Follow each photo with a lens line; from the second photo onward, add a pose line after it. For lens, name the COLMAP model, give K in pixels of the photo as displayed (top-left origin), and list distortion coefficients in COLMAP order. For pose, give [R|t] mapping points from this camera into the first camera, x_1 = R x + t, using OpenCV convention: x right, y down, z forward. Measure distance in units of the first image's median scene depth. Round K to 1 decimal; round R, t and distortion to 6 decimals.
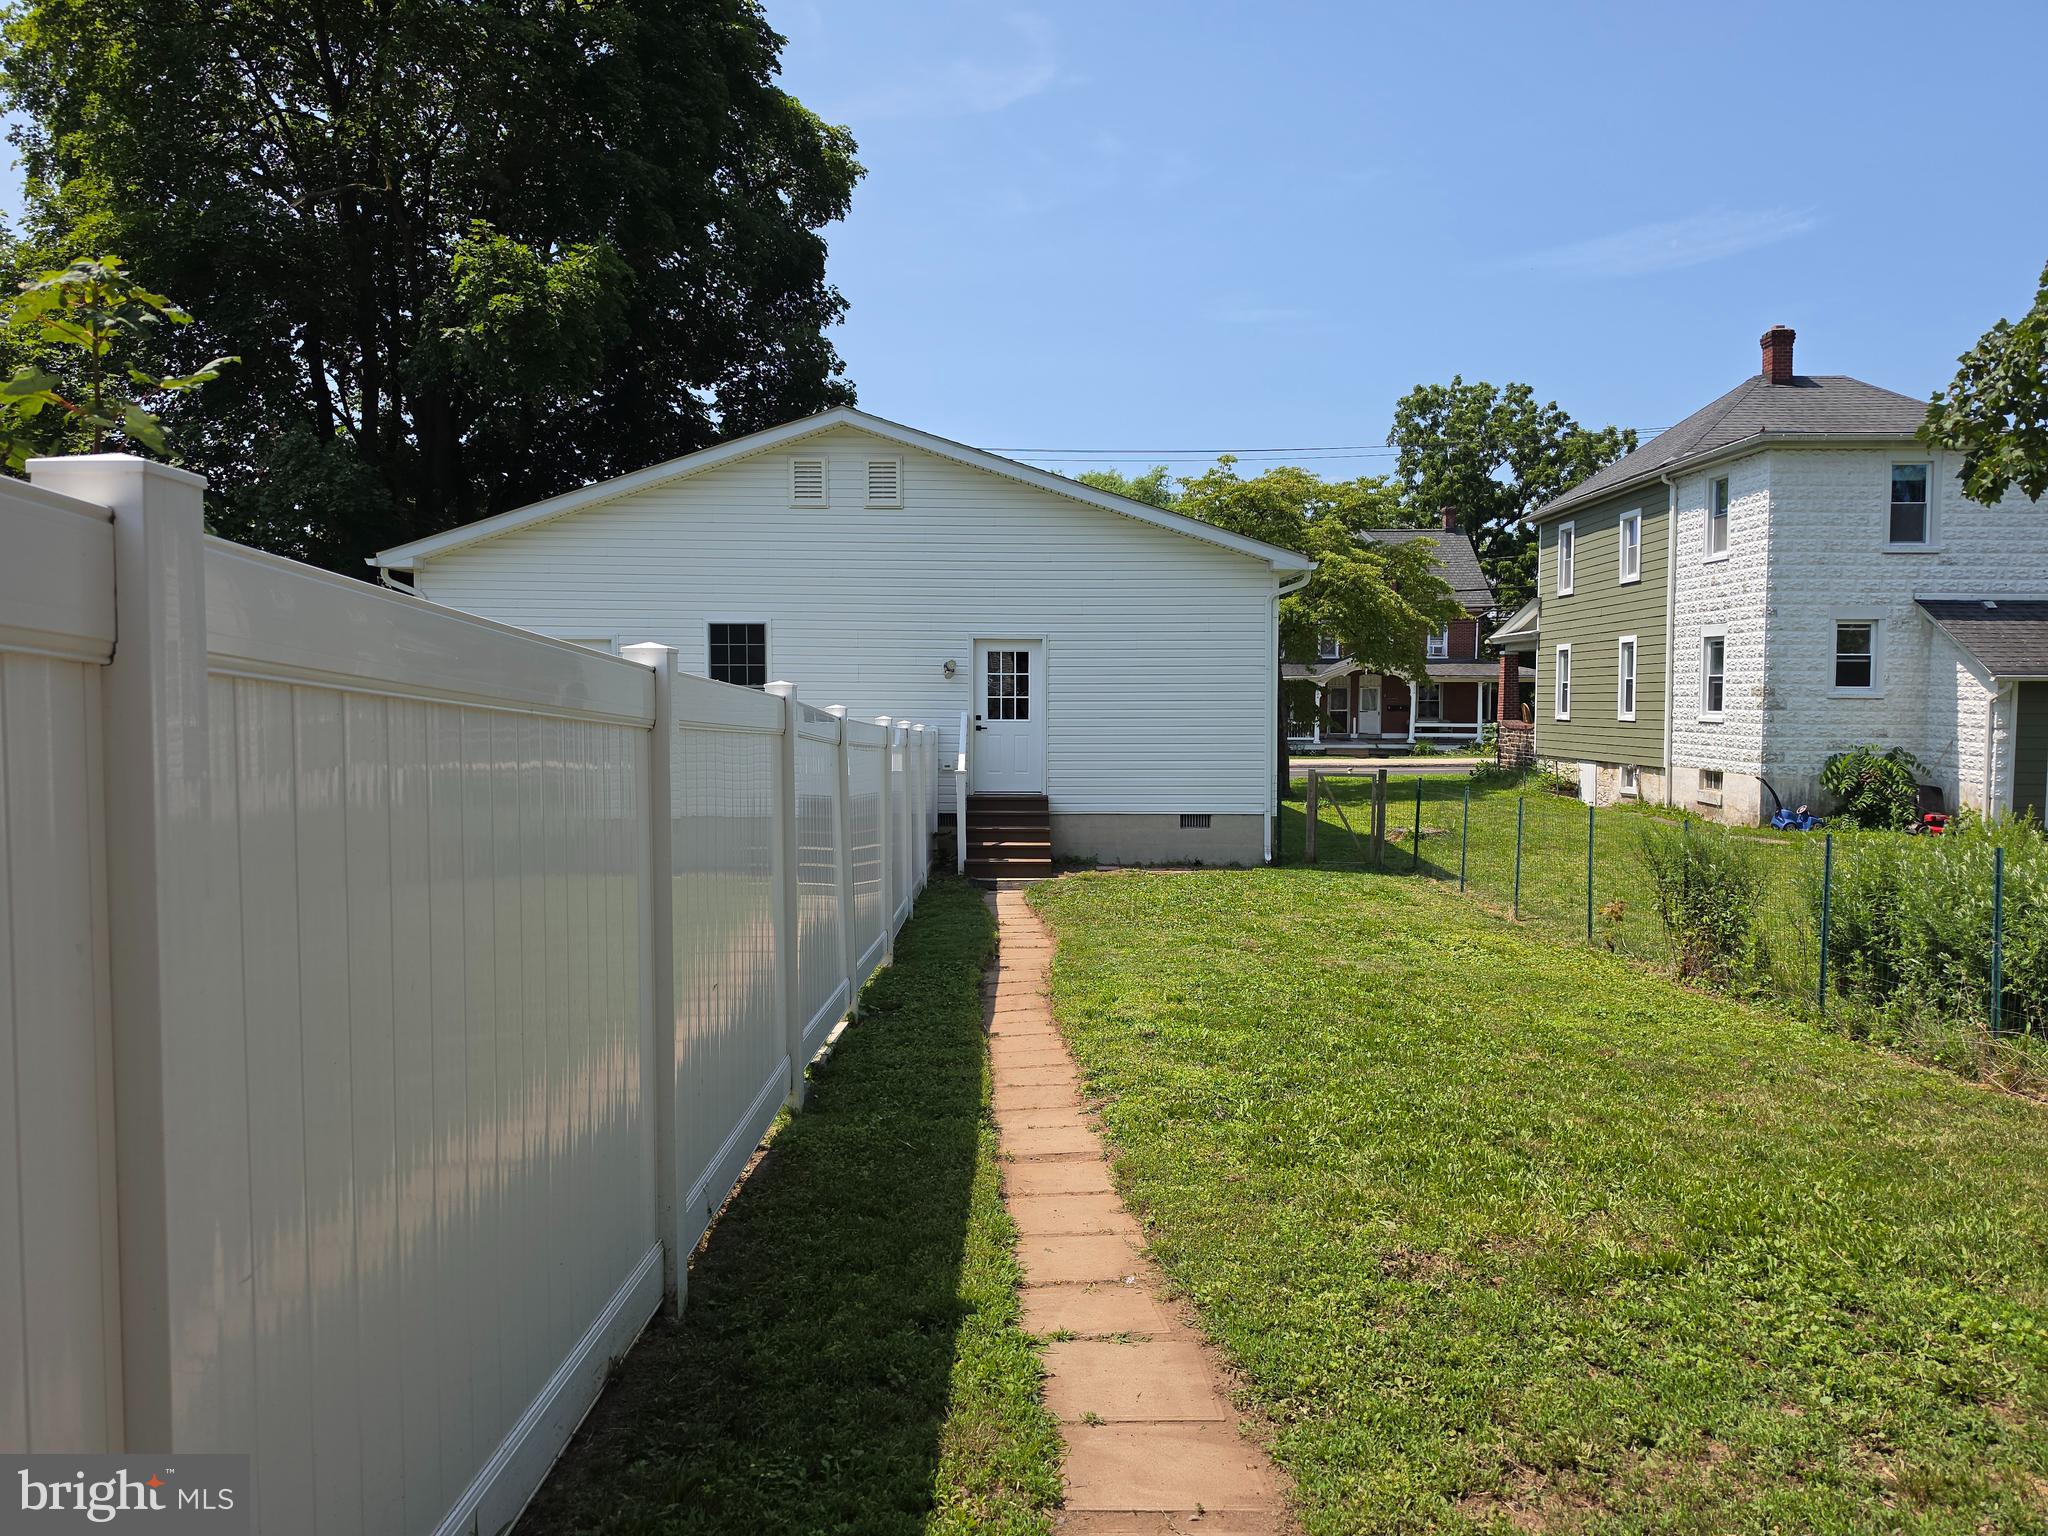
lens RADIAL K [[1373.1, 0, 1024.2], [0, 1373.1, 765.3], [0, 0, 1]] dist [-0.000216, -0.000013]
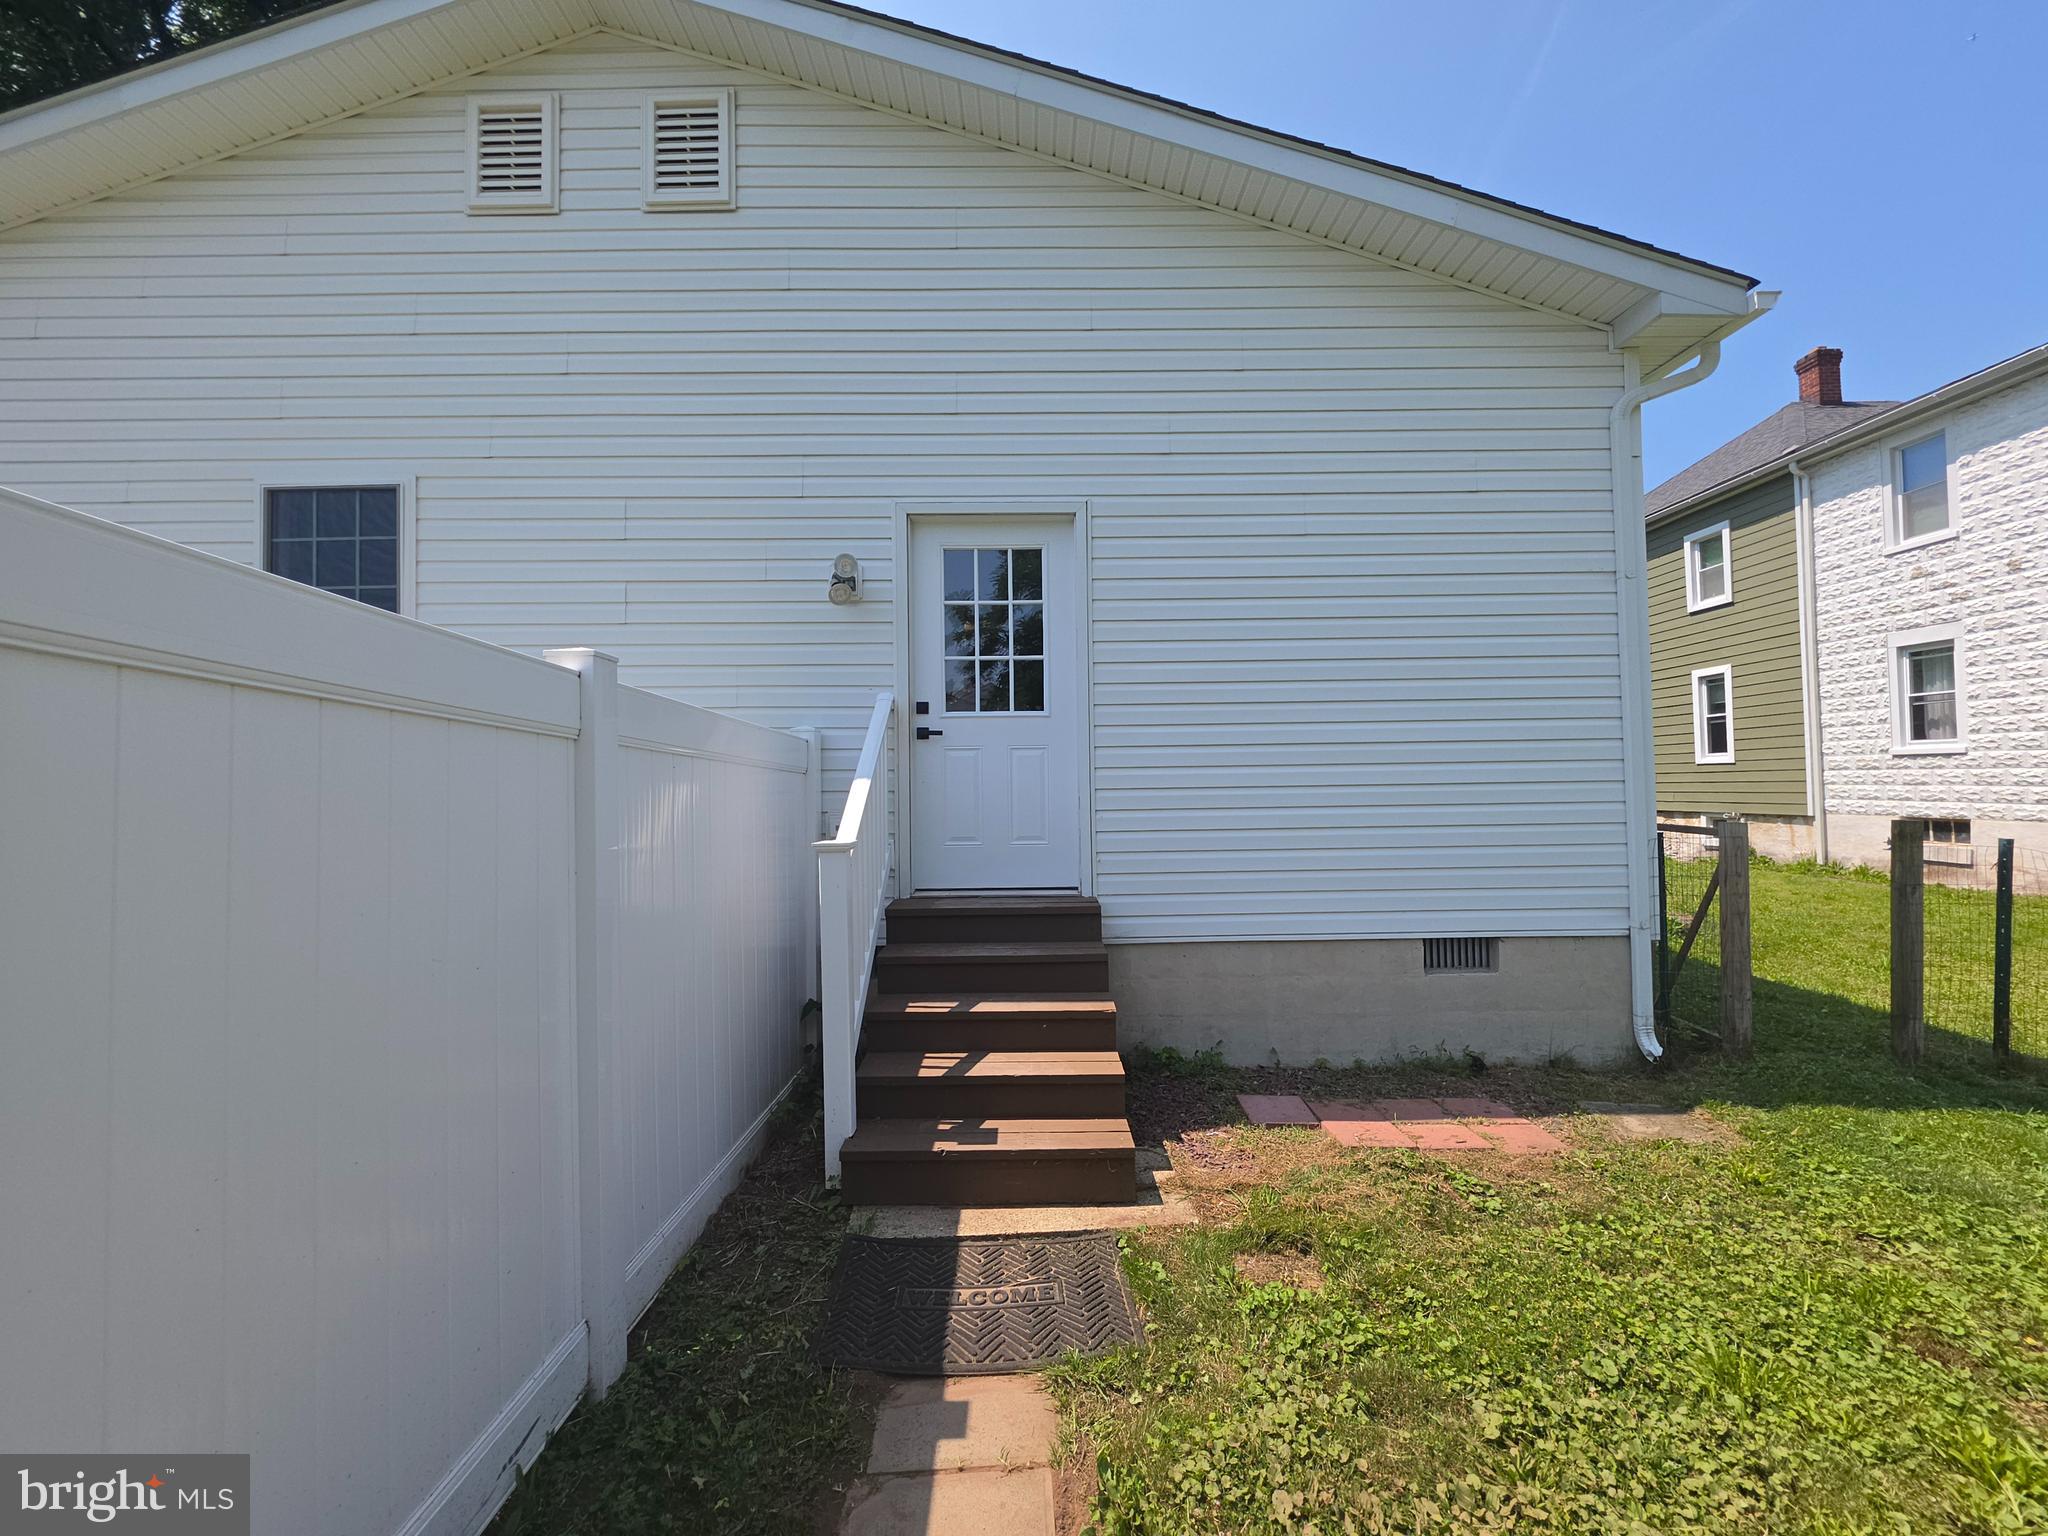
lens RADIAL K [[823.0, 0, 1022.4], [0, 823.0, 763.2], [0, 0, 1]] dist [-0.006038, 0.000737]
pose [[0.999861, -0.015104, -0.007075, -0.001961], [0.014528, 0.997052, -0.075342, 0.000805], [0.008192, 0.075228, 0.997133, 0.755576]]
